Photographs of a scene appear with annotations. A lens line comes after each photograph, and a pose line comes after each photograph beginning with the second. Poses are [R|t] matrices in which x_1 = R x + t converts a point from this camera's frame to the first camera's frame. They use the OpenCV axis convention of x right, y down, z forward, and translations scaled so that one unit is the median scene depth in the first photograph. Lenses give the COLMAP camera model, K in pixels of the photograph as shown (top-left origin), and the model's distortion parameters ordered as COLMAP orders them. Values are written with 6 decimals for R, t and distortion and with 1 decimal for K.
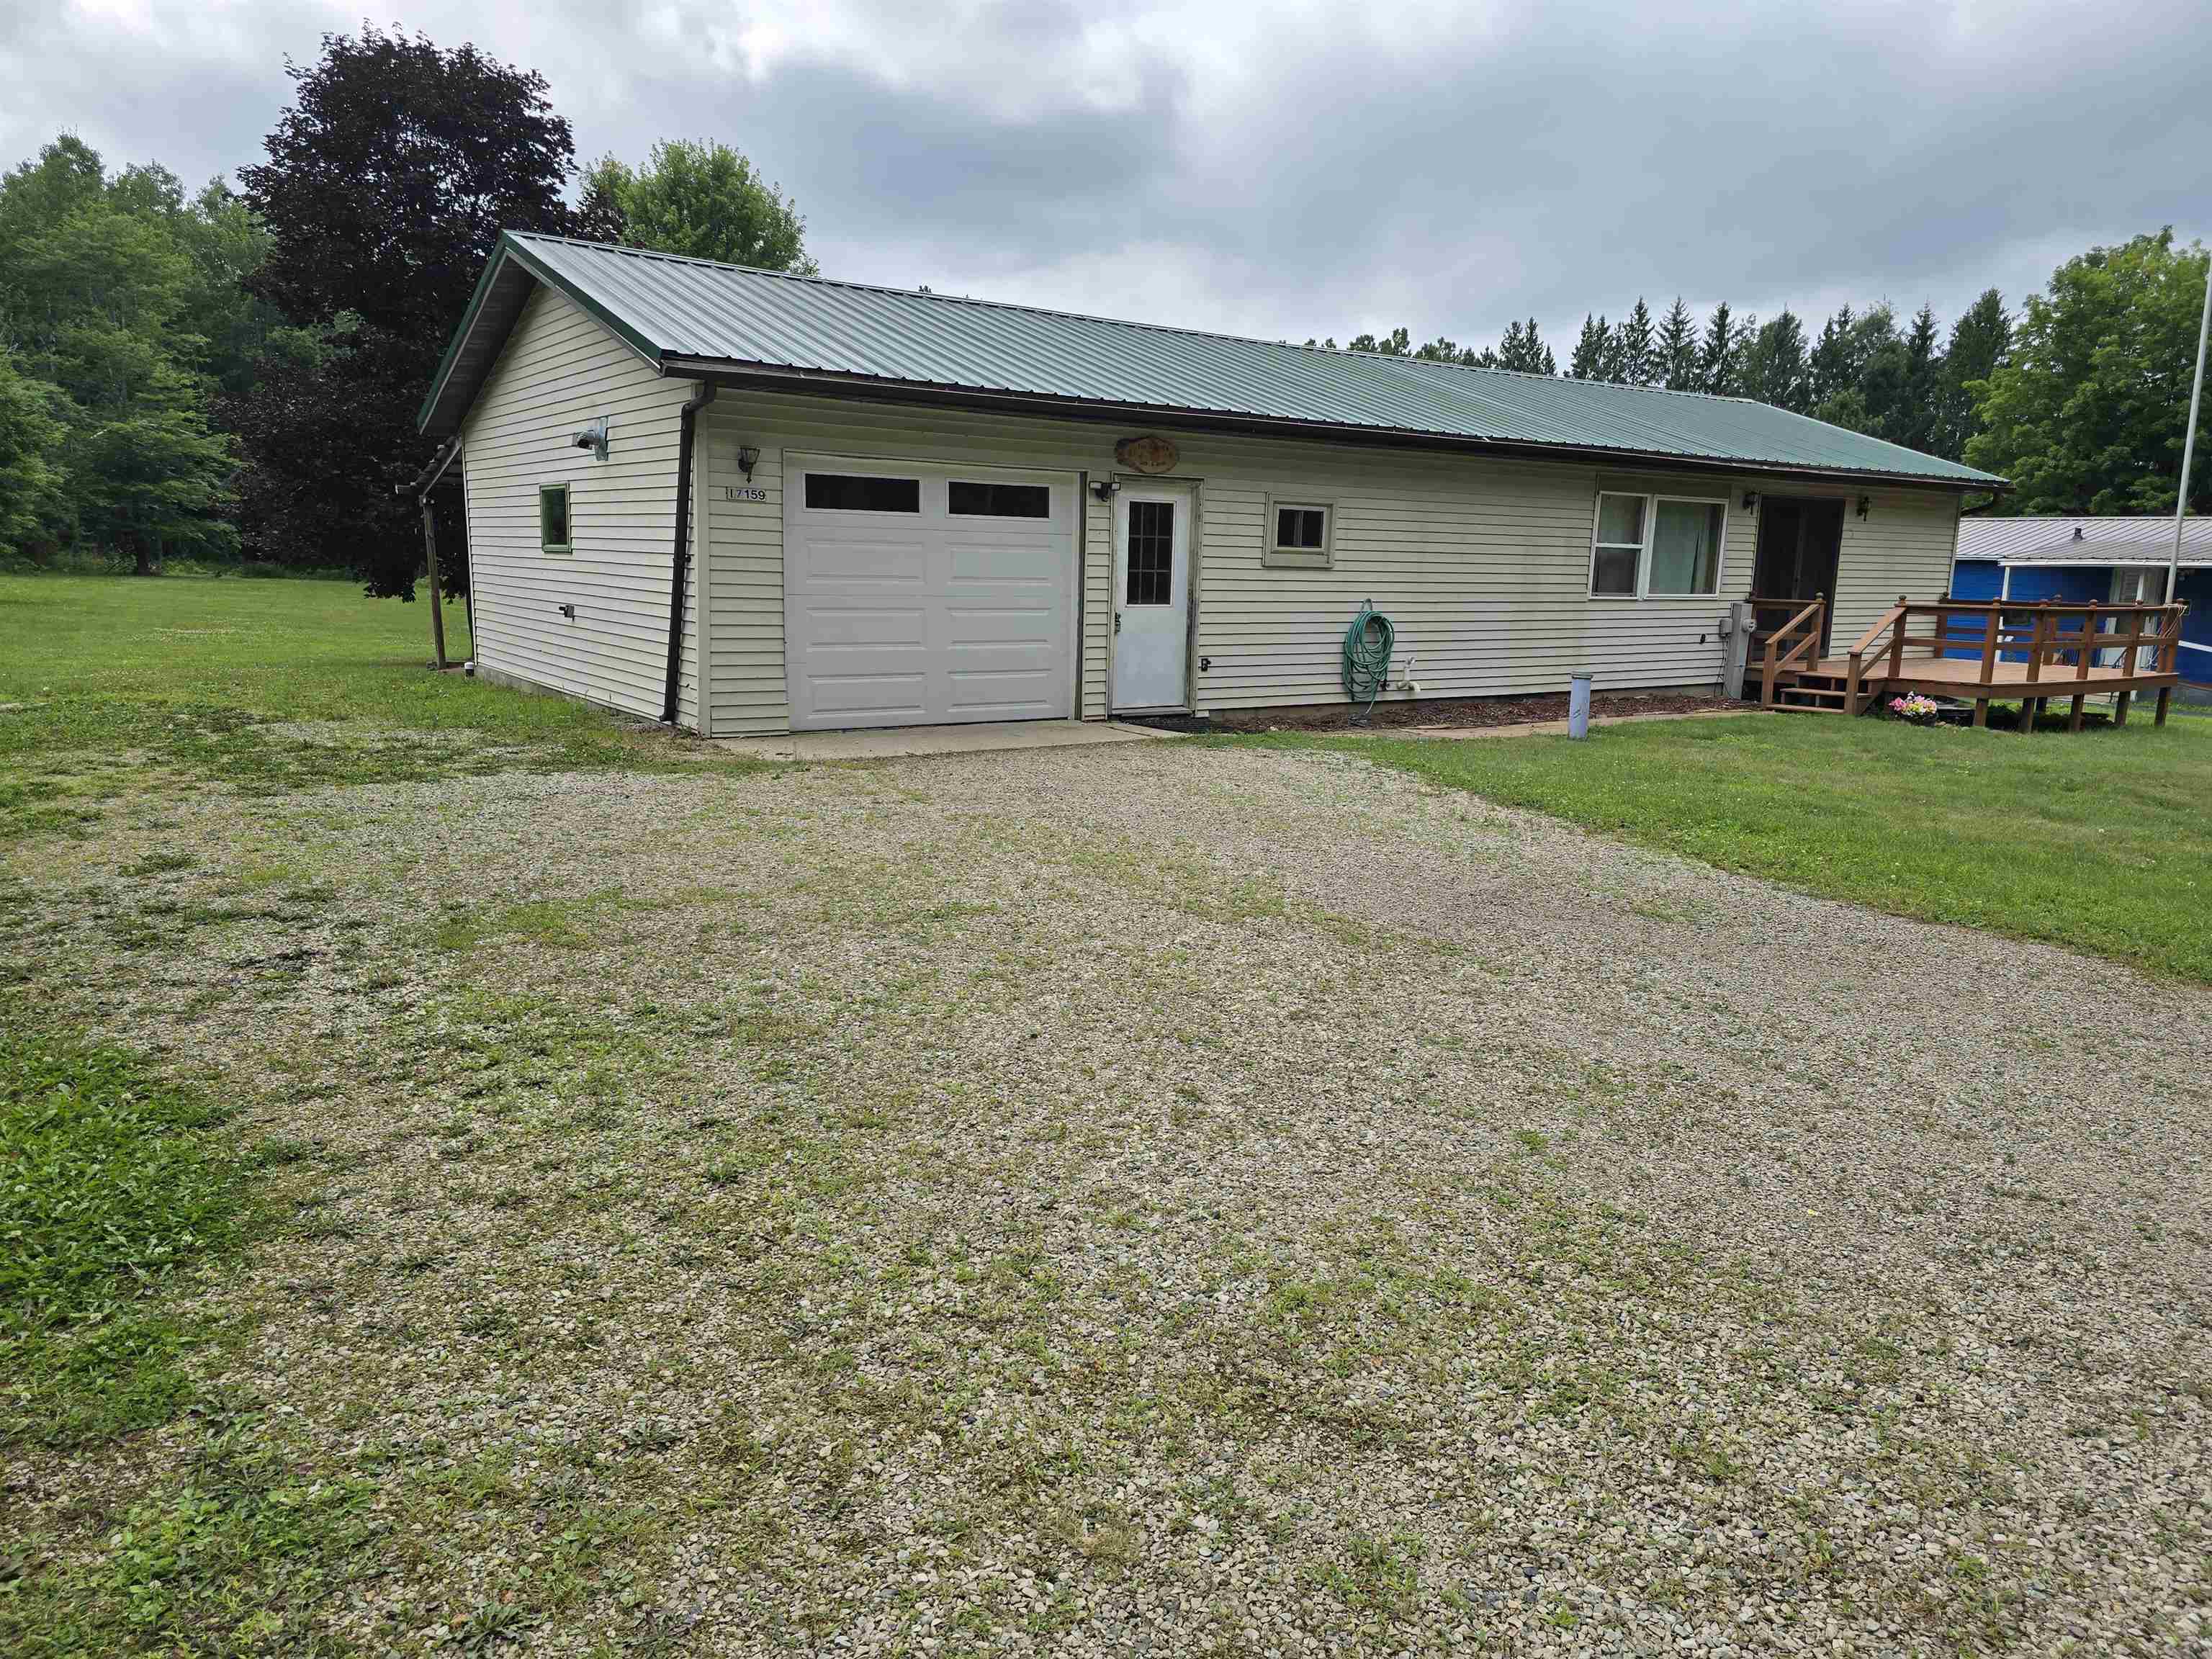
lens RADIAL K [[1480.6, 0, 1131.4], [0, 1480.6, 800.9], [0, 0, 1]] dist [0.085668, -0.080970]
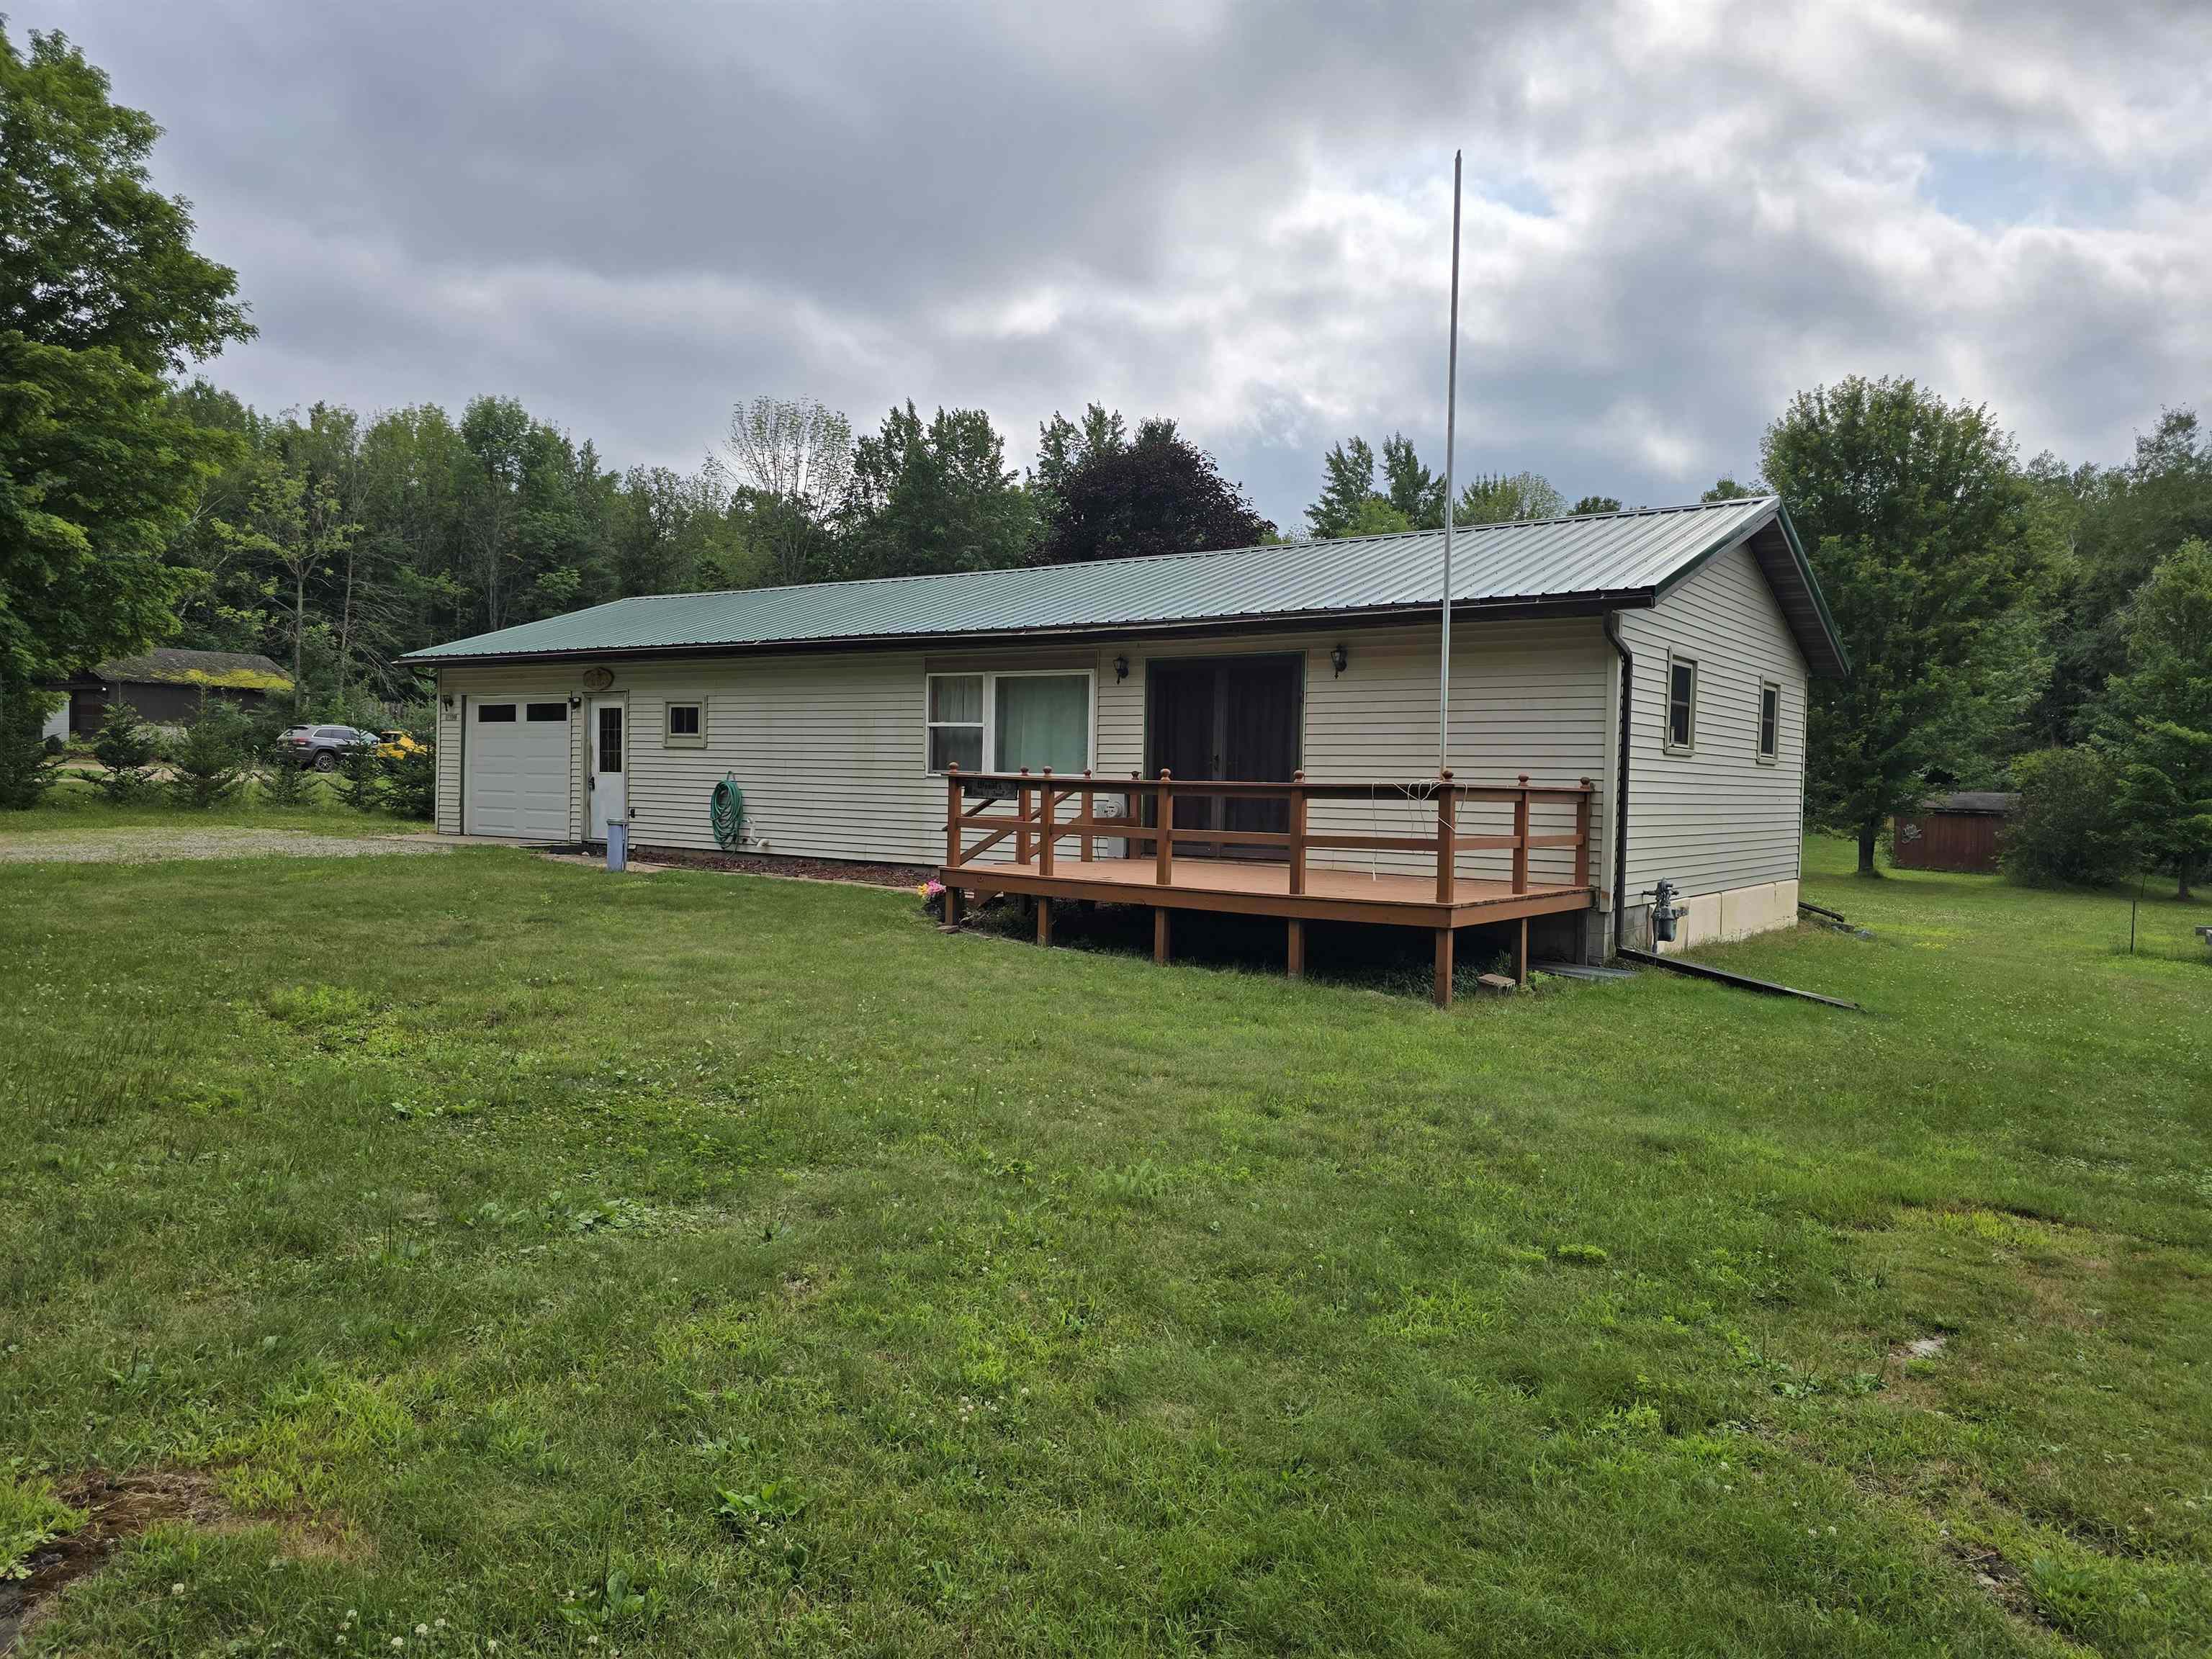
lens RADIAL K [[1480.6, 0, 1131.4], [0, 1480.6, 800.9], [0, 0, 1]] dist [0.085668, -0.080970]
pose [[0.316557, -0.000411, -0.948573, 1.562998], [-0.165463, 0.984645, -0.055644, -0.099863], [0.934031, 0.174568, 0.311629, 0.962903]]
